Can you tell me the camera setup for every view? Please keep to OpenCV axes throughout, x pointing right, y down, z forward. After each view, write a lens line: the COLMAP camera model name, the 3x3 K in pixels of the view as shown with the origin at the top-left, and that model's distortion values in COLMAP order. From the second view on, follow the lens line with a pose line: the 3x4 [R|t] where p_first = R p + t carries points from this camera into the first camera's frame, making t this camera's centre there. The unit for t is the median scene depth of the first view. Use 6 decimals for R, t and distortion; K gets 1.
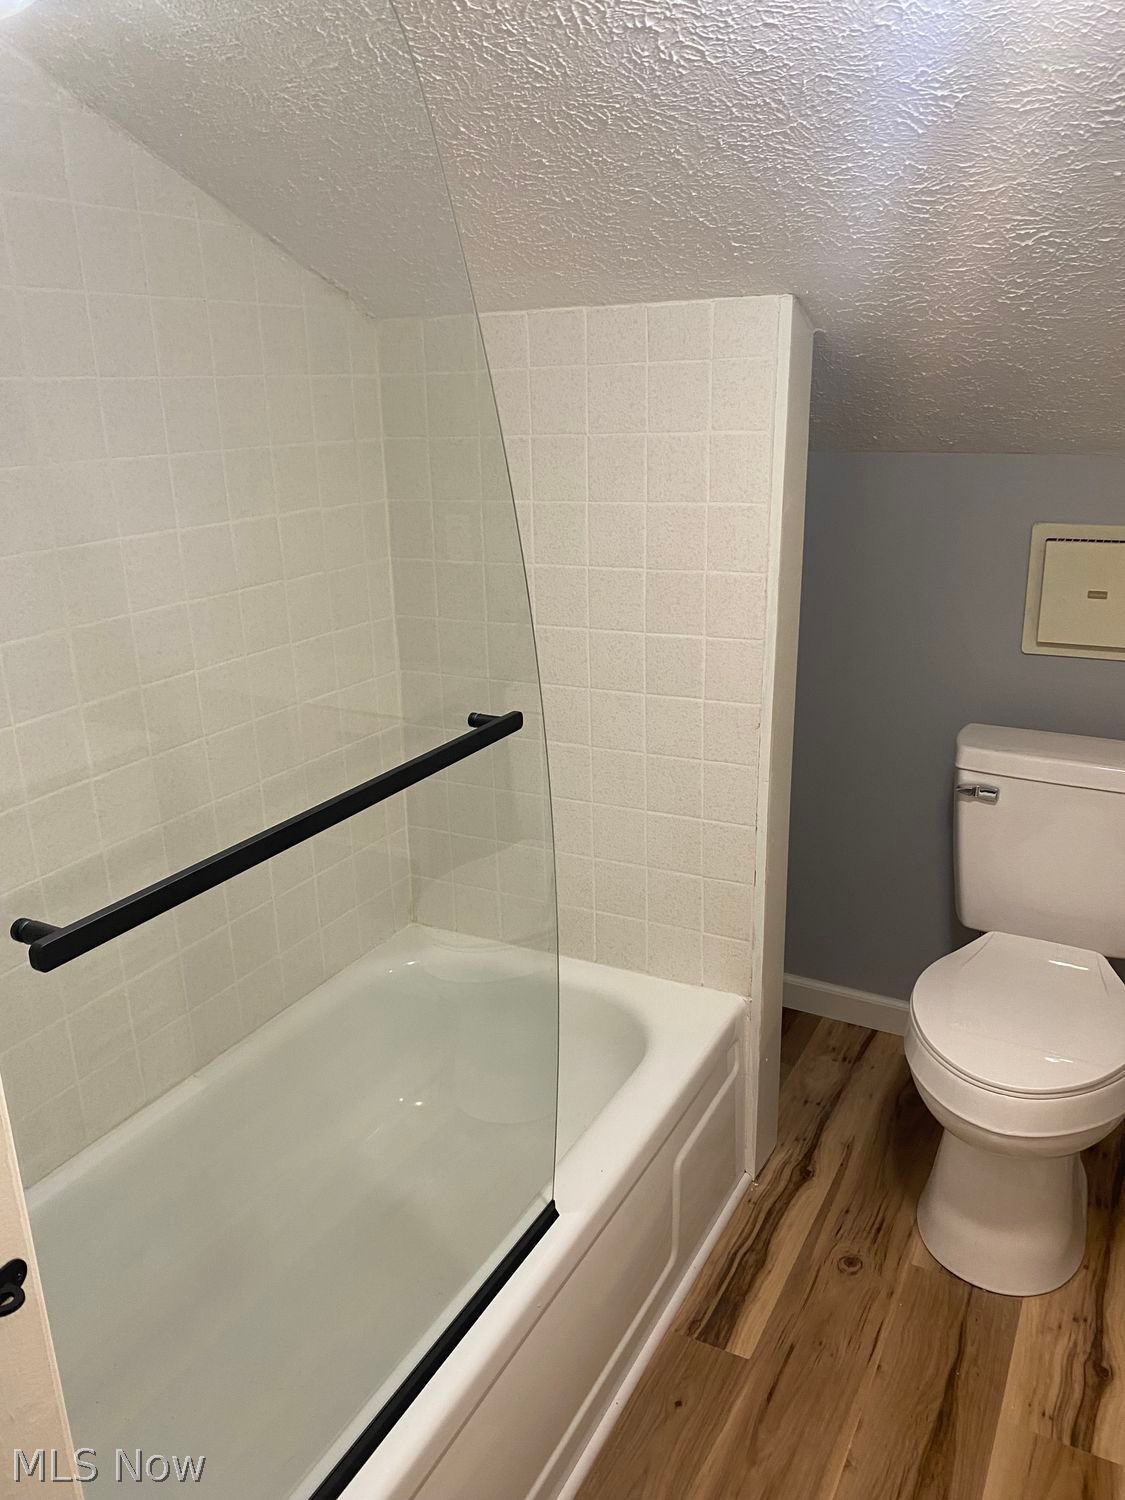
lens RADIAL K [[1153.6, 0, 562.7], [0, 1153.6, 743.7], [0, 0, 1]] dist [0.018965, -0.016251]
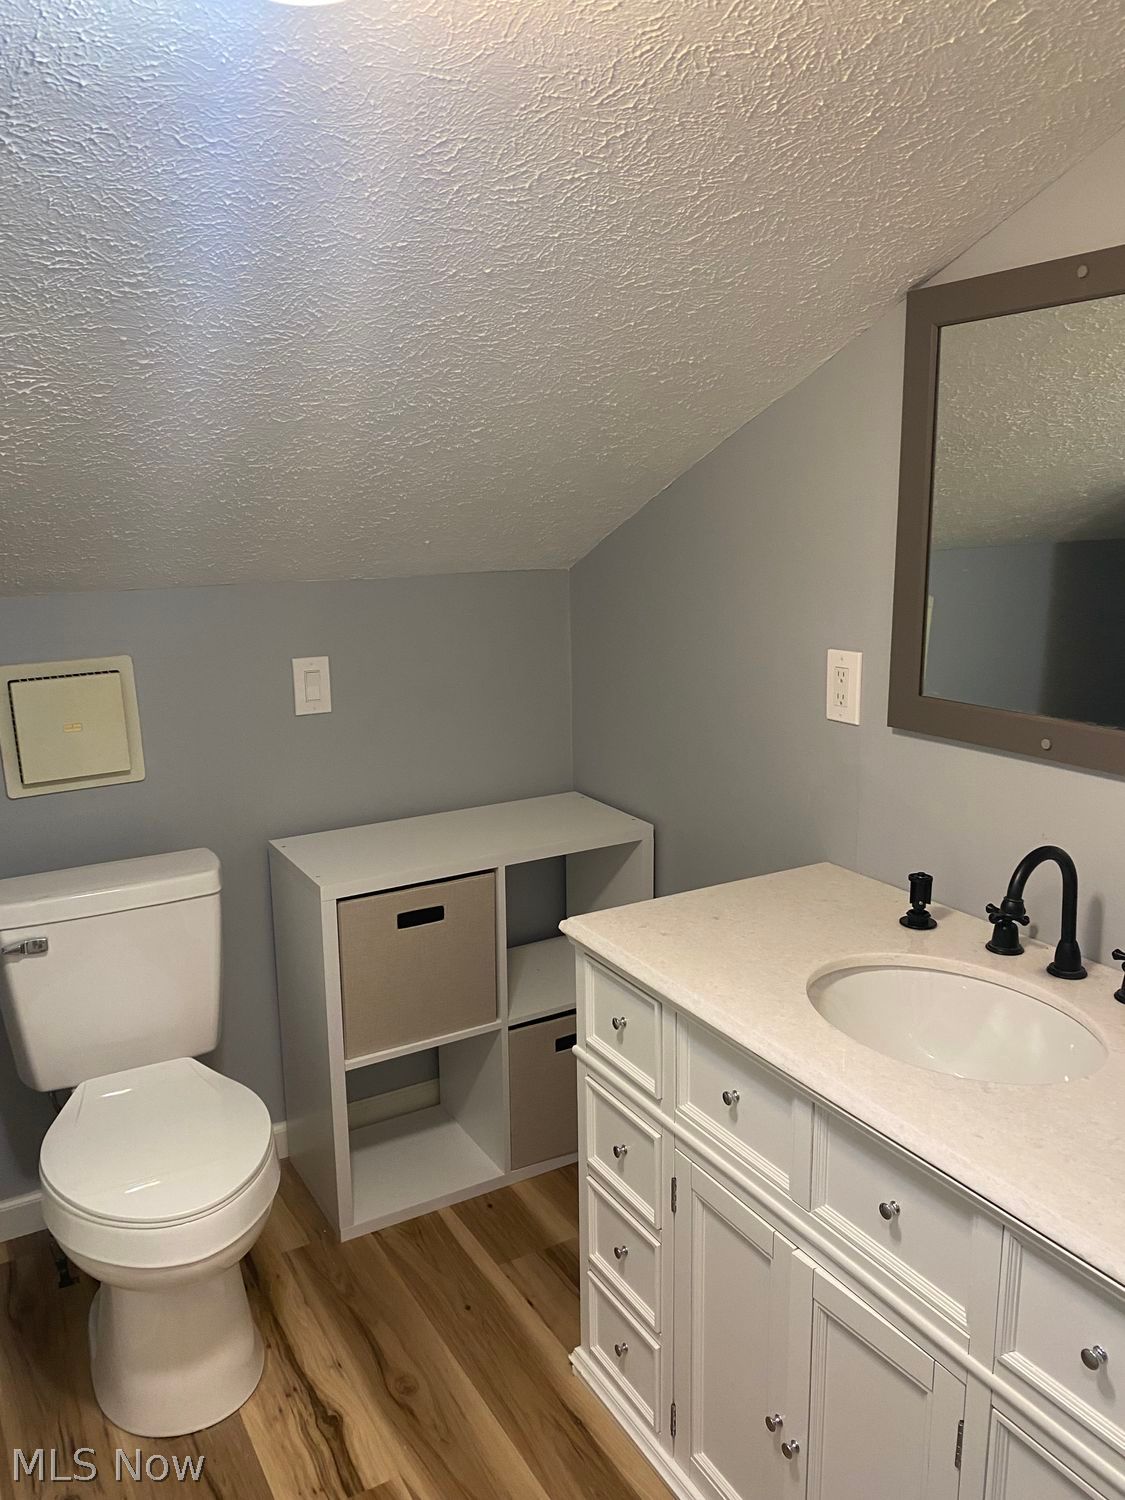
lens RADIAL K [[1153.6, 0, 566.7], [0, 1153.6, 754.0], [0, 0, 1]] dist [0.018965, -0.016251]
pose [[0.520402, -0.176757, 0.835427, -0.250020], [0.267244, 0.962908, 0.037258, -0.040754], [-0.811026, 0.203874, 0.548336, 0.131009]]
